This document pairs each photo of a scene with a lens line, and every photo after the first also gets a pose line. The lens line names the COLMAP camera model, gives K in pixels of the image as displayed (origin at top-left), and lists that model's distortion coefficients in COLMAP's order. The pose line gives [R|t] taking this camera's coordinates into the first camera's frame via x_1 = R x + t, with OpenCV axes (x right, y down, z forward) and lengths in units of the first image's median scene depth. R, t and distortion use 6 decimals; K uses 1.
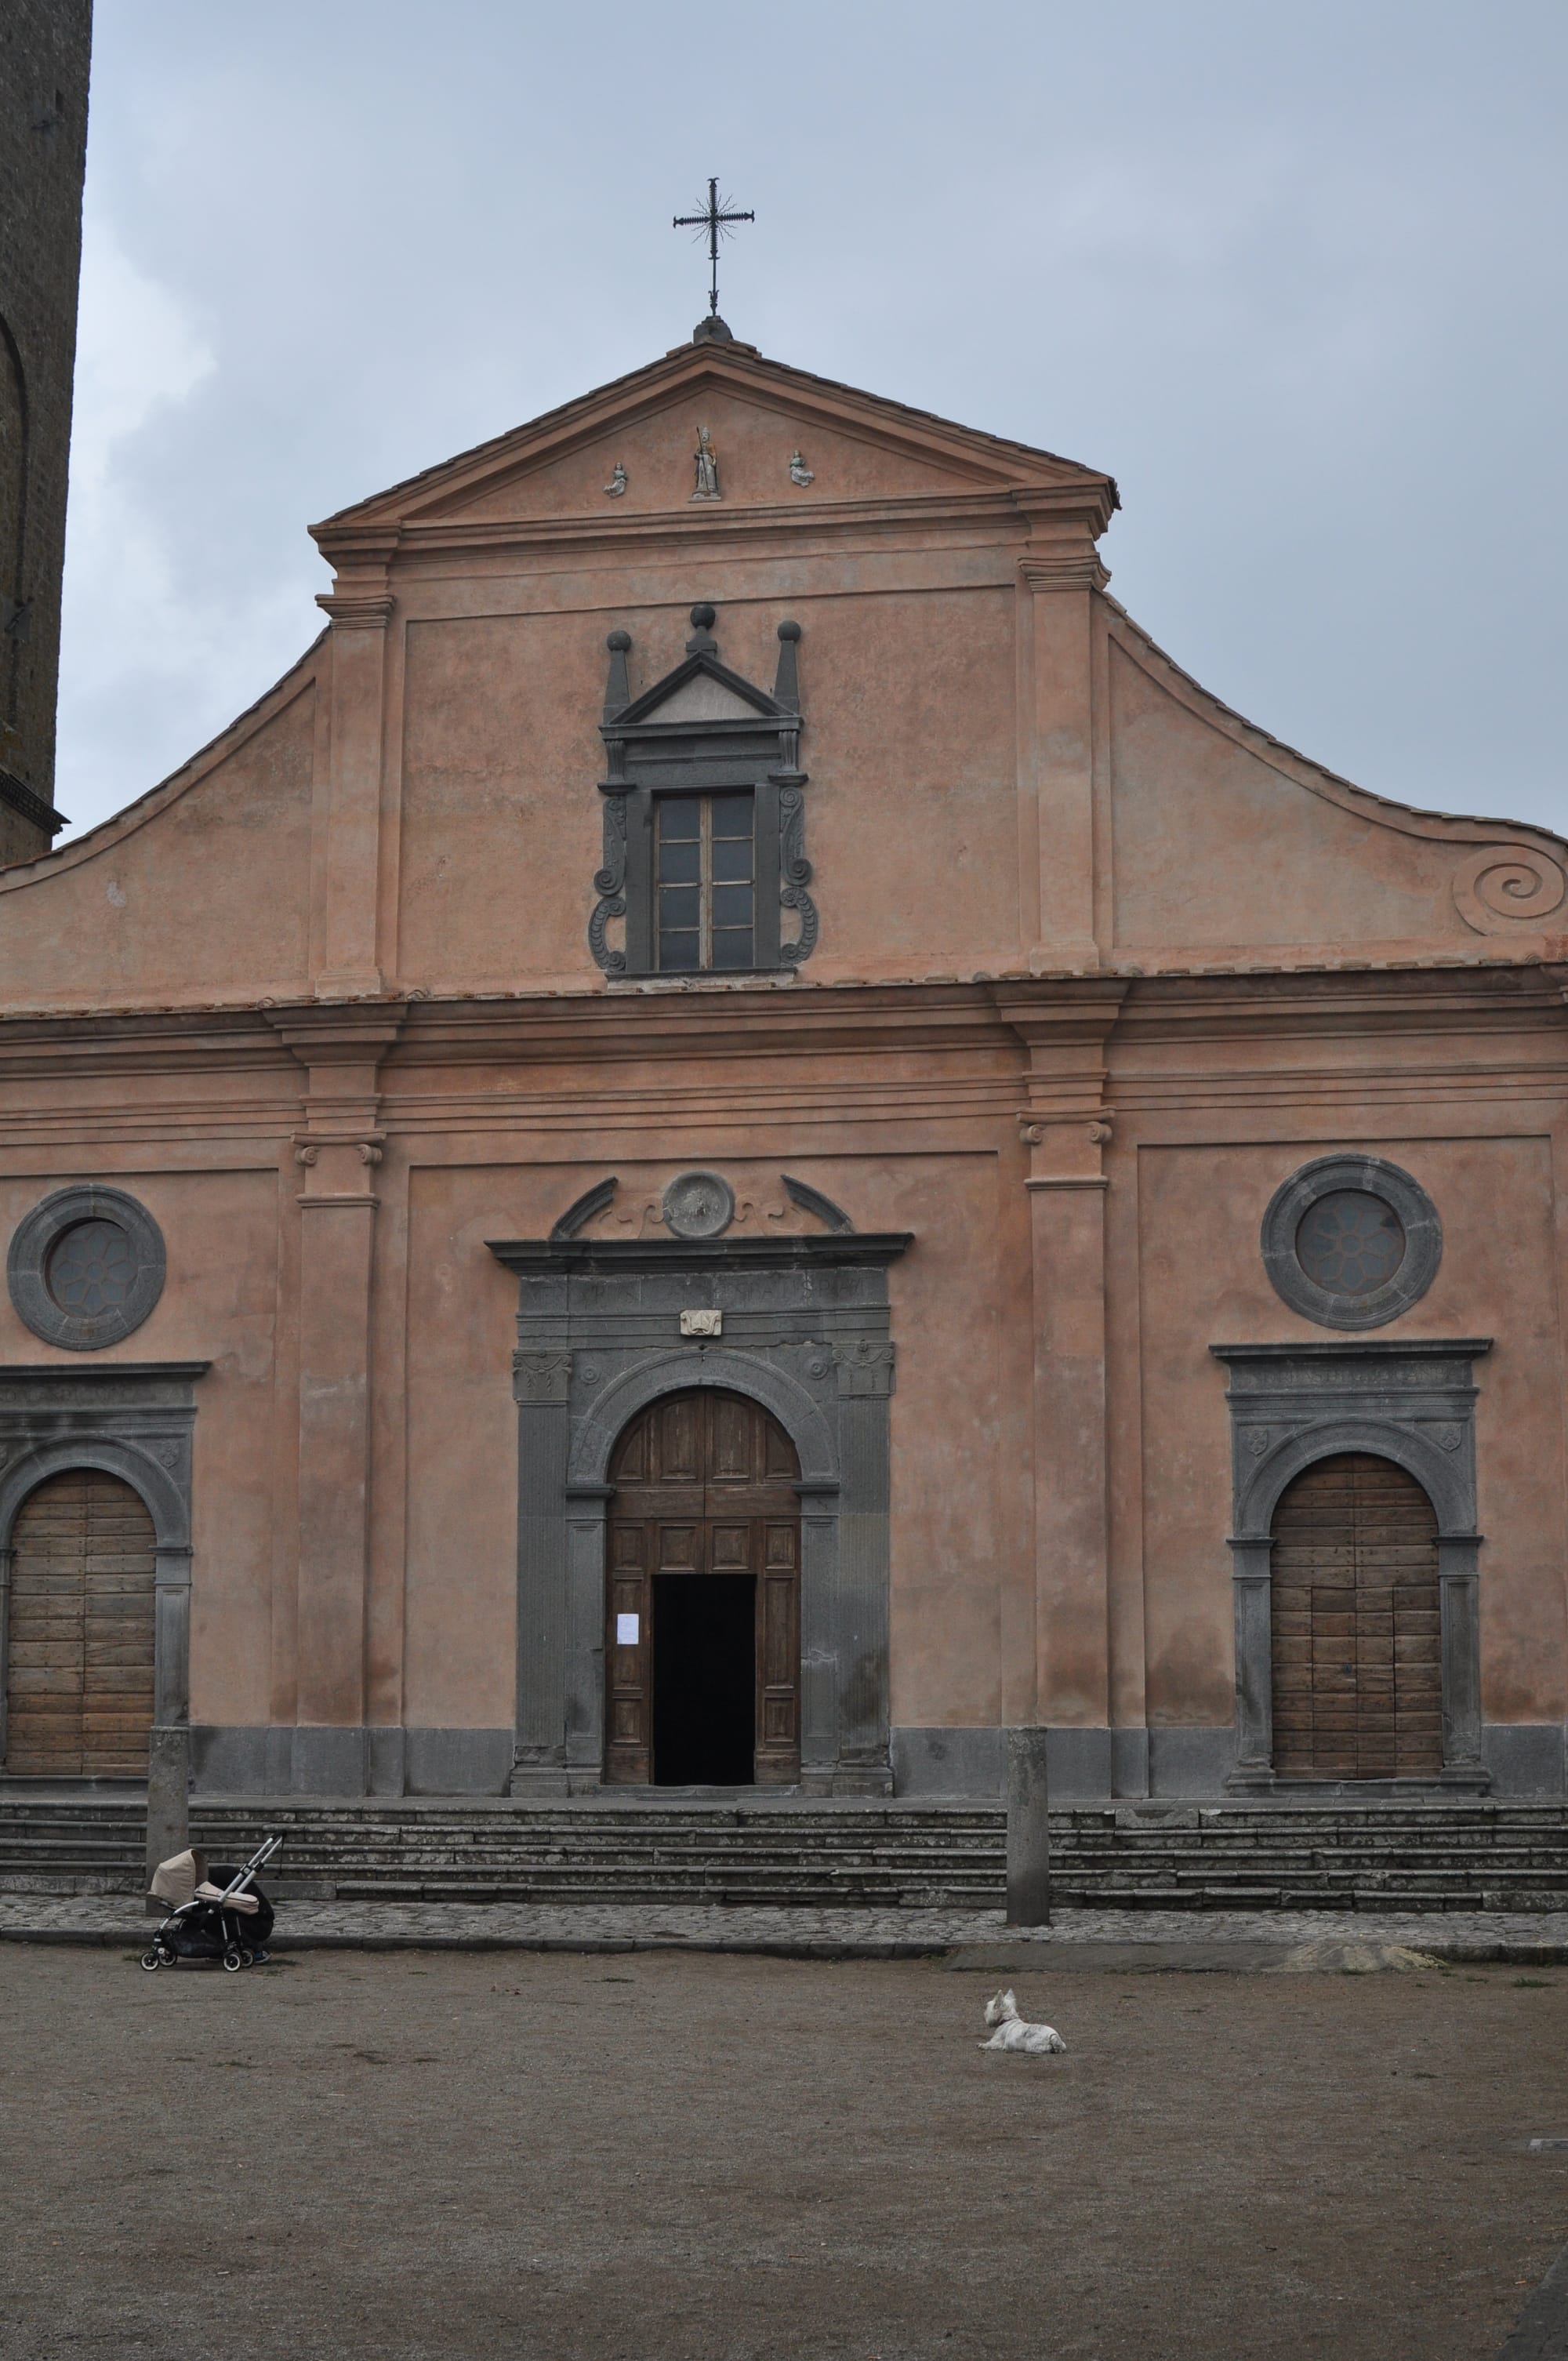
lens RADIAL K [[3605.8, 0, 784.3], [0, 3605.8, 1183.2], [0, 0, 1]] dist [-0.164424, 0.000000]
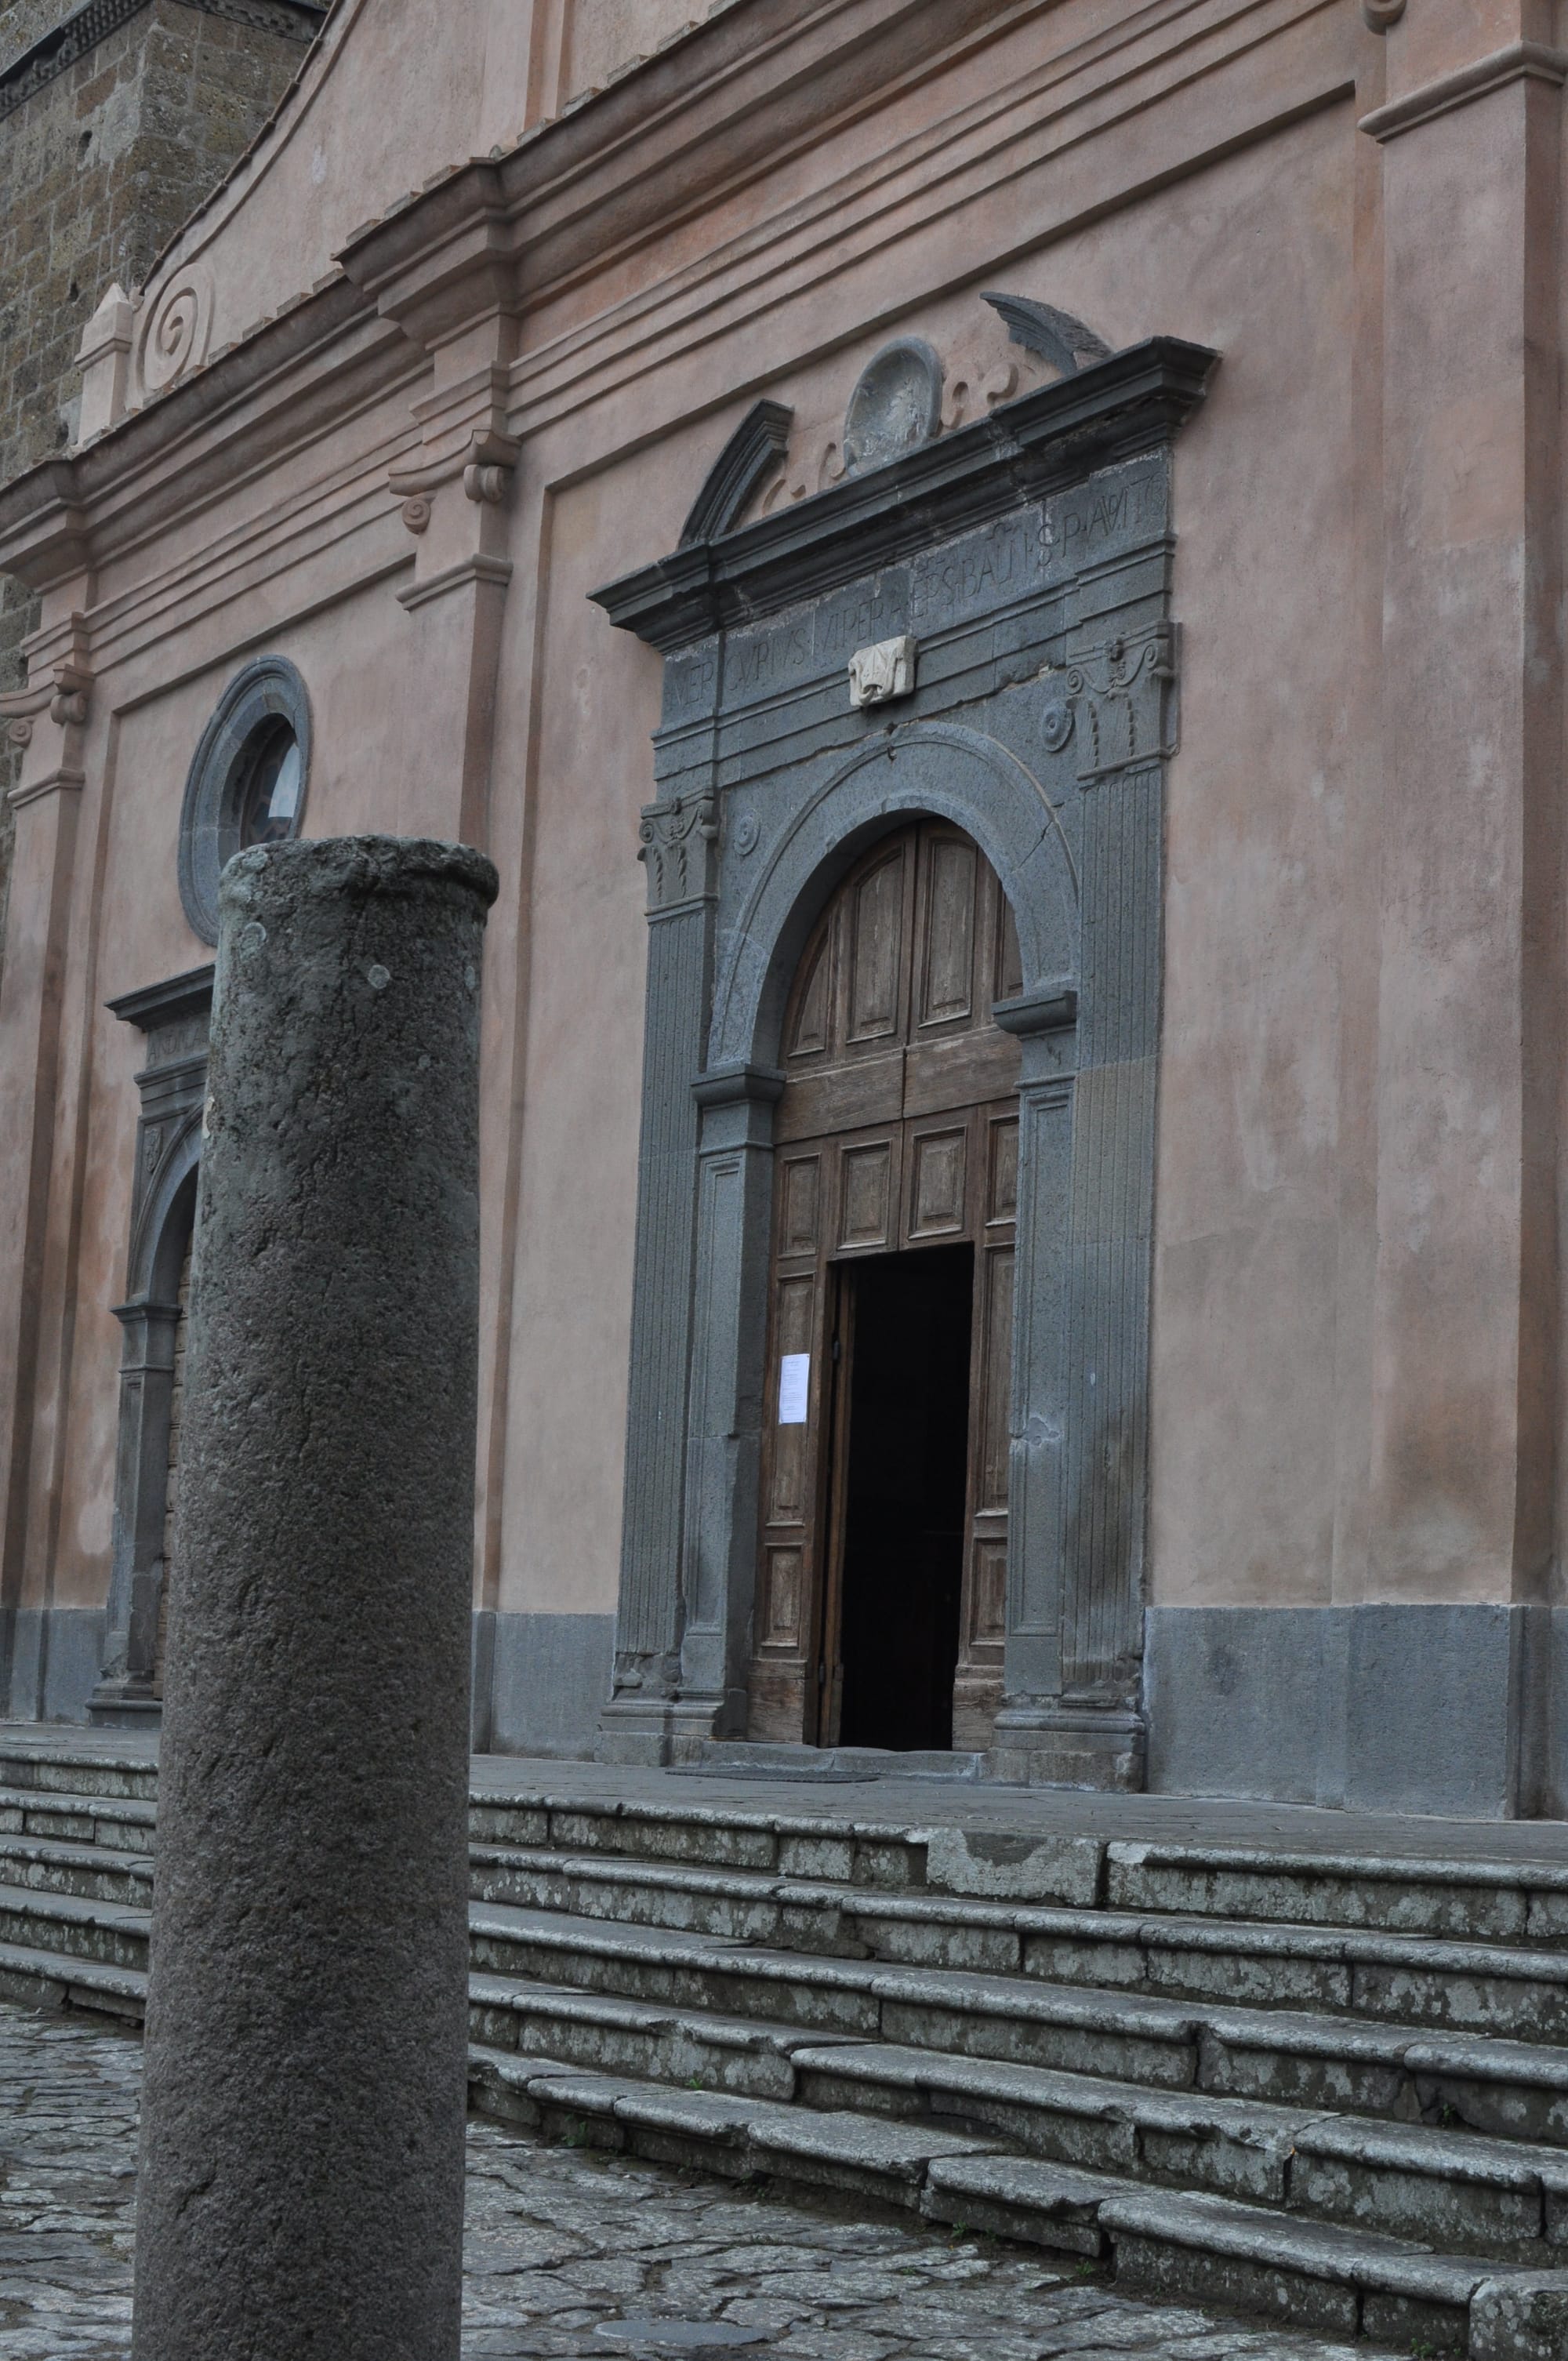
lens RADIAL K [[3605.8, 0, 784.1], [0, 3605.8, 1177.3], [0, 0, 1]] dist [-0.164424, 0.000000]
pose [[0.683883, -0.080767, -0.725108, 0.279762], [0.070126, 0.996529, -0.044860, 0.118962], [0.726214, -0.020169, 0.687173, 0.703174]]
